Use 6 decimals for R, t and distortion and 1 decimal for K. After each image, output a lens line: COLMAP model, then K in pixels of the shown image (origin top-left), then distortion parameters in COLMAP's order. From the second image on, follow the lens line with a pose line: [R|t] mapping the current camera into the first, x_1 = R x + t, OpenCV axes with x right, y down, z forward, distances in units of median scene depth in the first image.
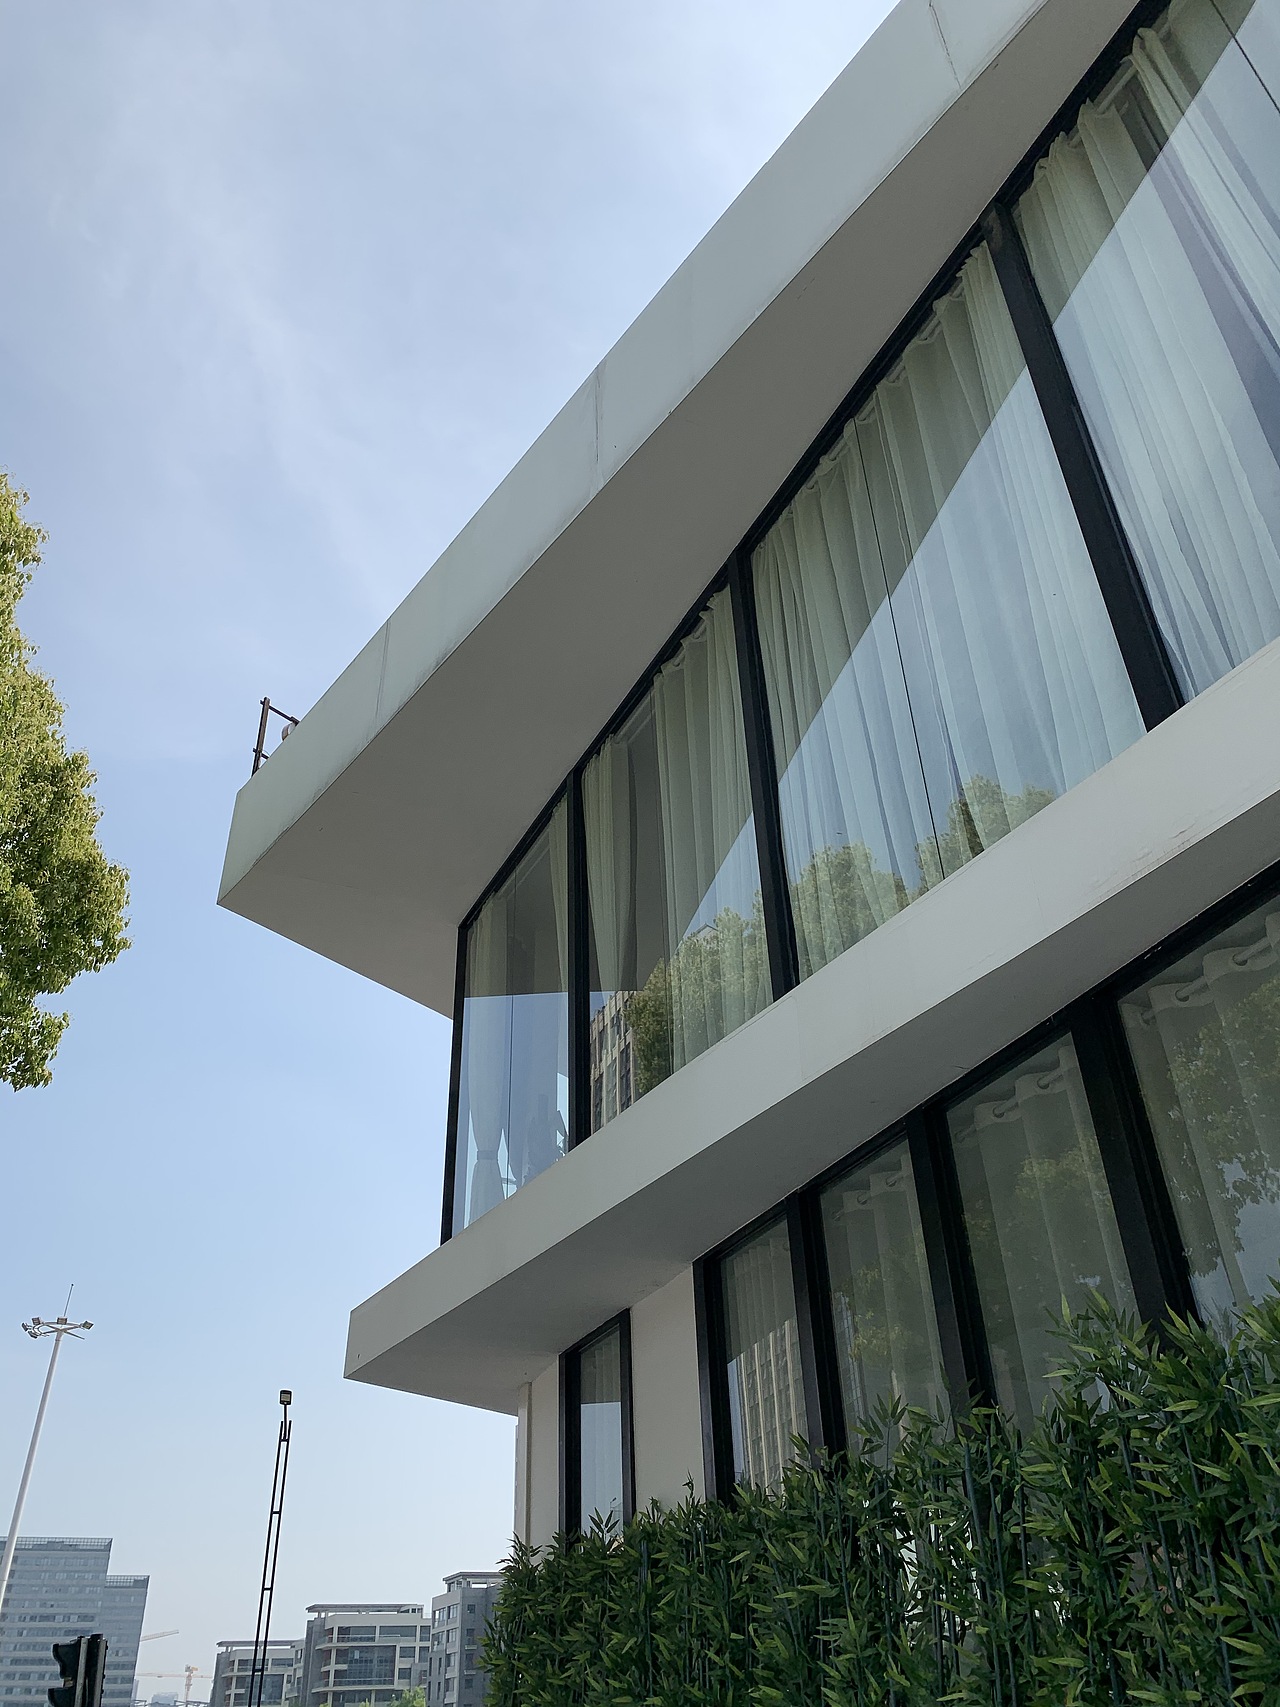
lens RADIAL K [[1247.0, 0, 640.0], [0, 1247.0, 853.5], [0, 0, 1]] dist [0.062685, -0.040574]
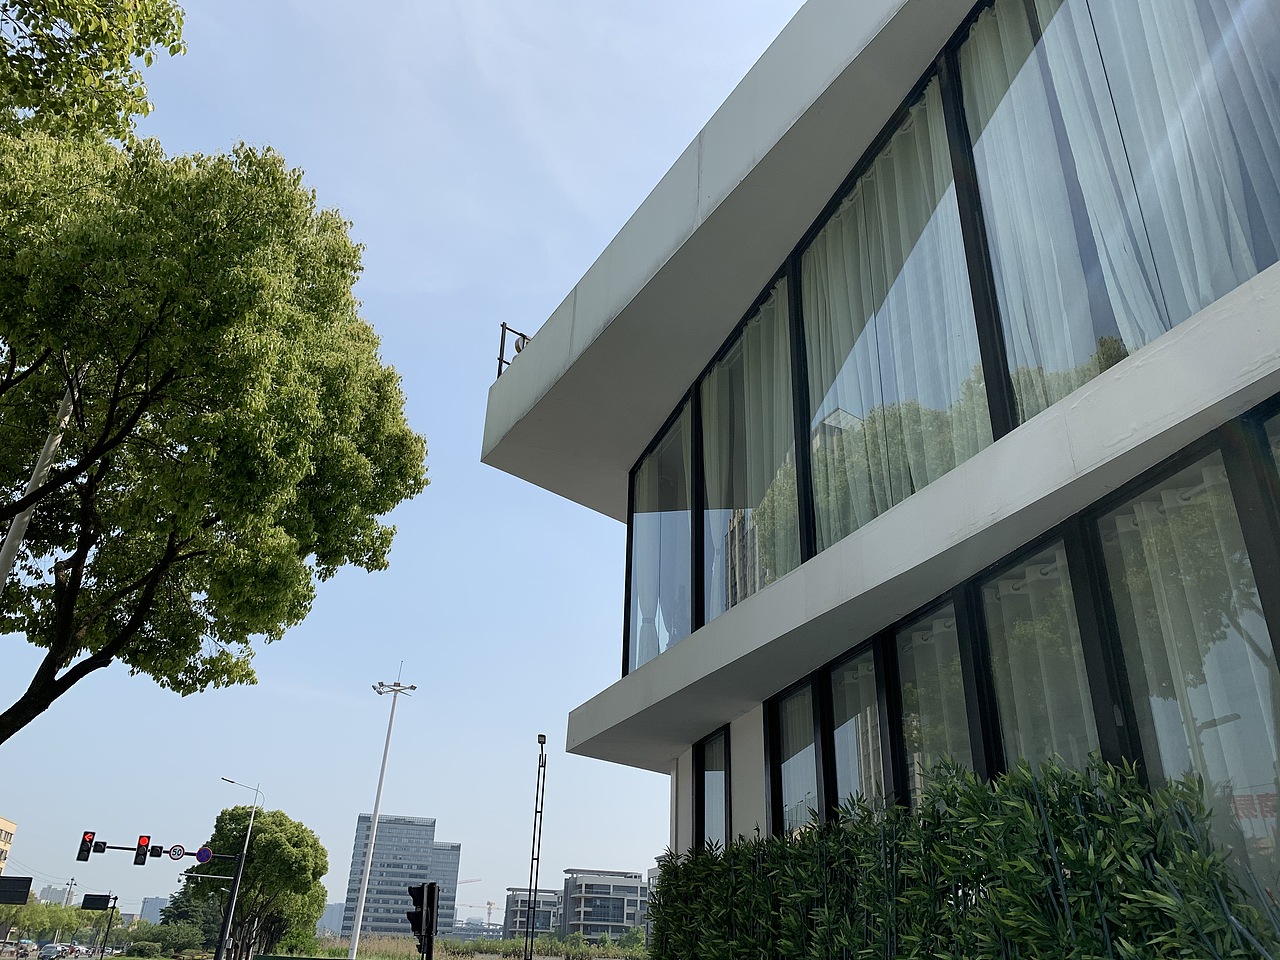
lens RADIAL K [[924.6, 0, 640.0], [0, 924.6, 480.0], [0, 0, 1]] dist [0.193245, -0.308329]
pose [[0.987744, -0.008196, -0.155870, 0.064540], [0.029467, 0.990455, 0.134651, -0.116583], [0.153279, -0.137594, 0.978557, -0.172487]]
